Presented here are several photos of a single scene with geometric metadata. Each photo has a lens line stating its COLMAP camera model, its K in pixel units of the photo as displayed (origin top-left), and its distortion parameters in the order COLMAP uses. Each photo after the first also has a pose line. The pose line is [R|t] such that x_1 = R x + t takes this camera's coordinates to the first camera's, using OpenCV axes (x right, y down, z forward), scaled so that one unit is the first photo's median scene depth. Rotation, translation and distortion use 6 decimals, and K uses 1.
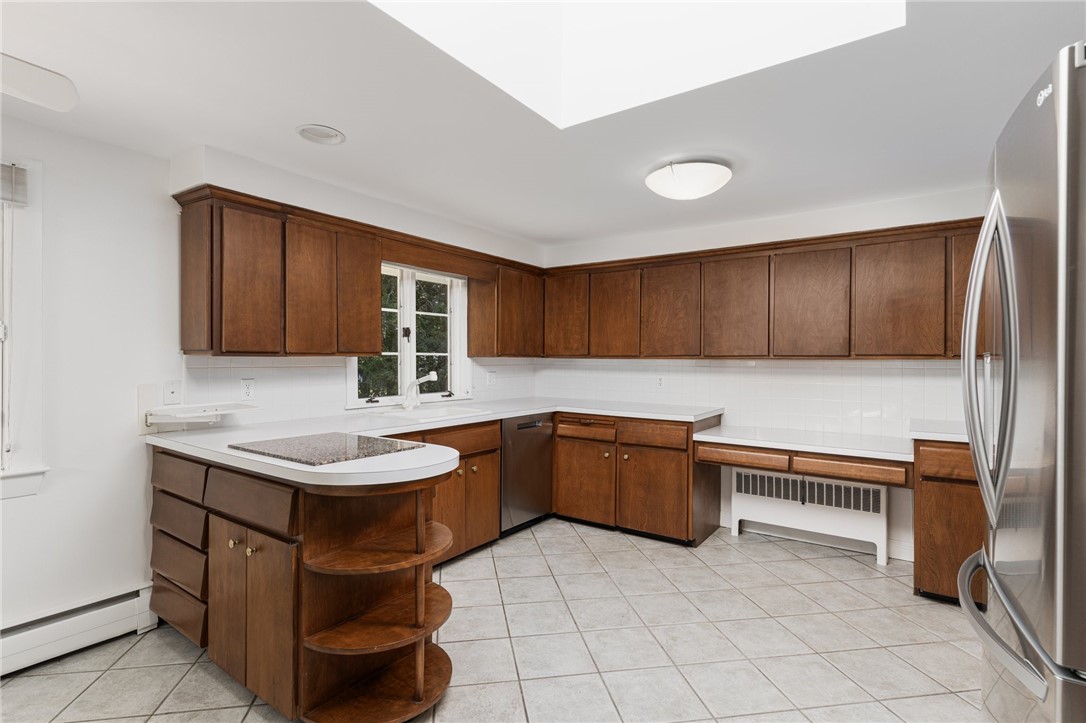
lens RADIAL K [[523.9, 0, 535.0], [0, 523.9, 358.1], [0, 0, 1]] dist [0.002158, 0.001336]
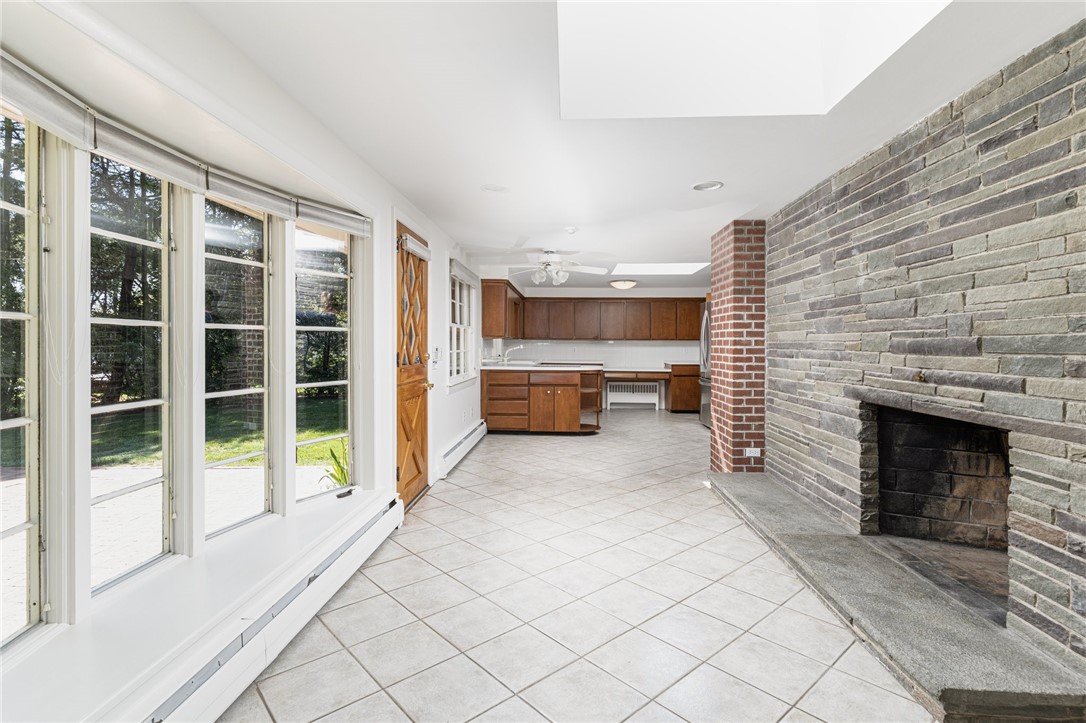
lens RADIAL K [[514.3, 0, 541.3], [0, 514.3, 342.6], [0, 0, 1]] dist [0.000872, 0.000117]
pose [[0.850397, 0.000243, 0.526142, -1.486996], [-0.004080, 0.999973, 0.006133, -0.001352], [-0.526126, -0.007362, 0.850375, -1.169220]]
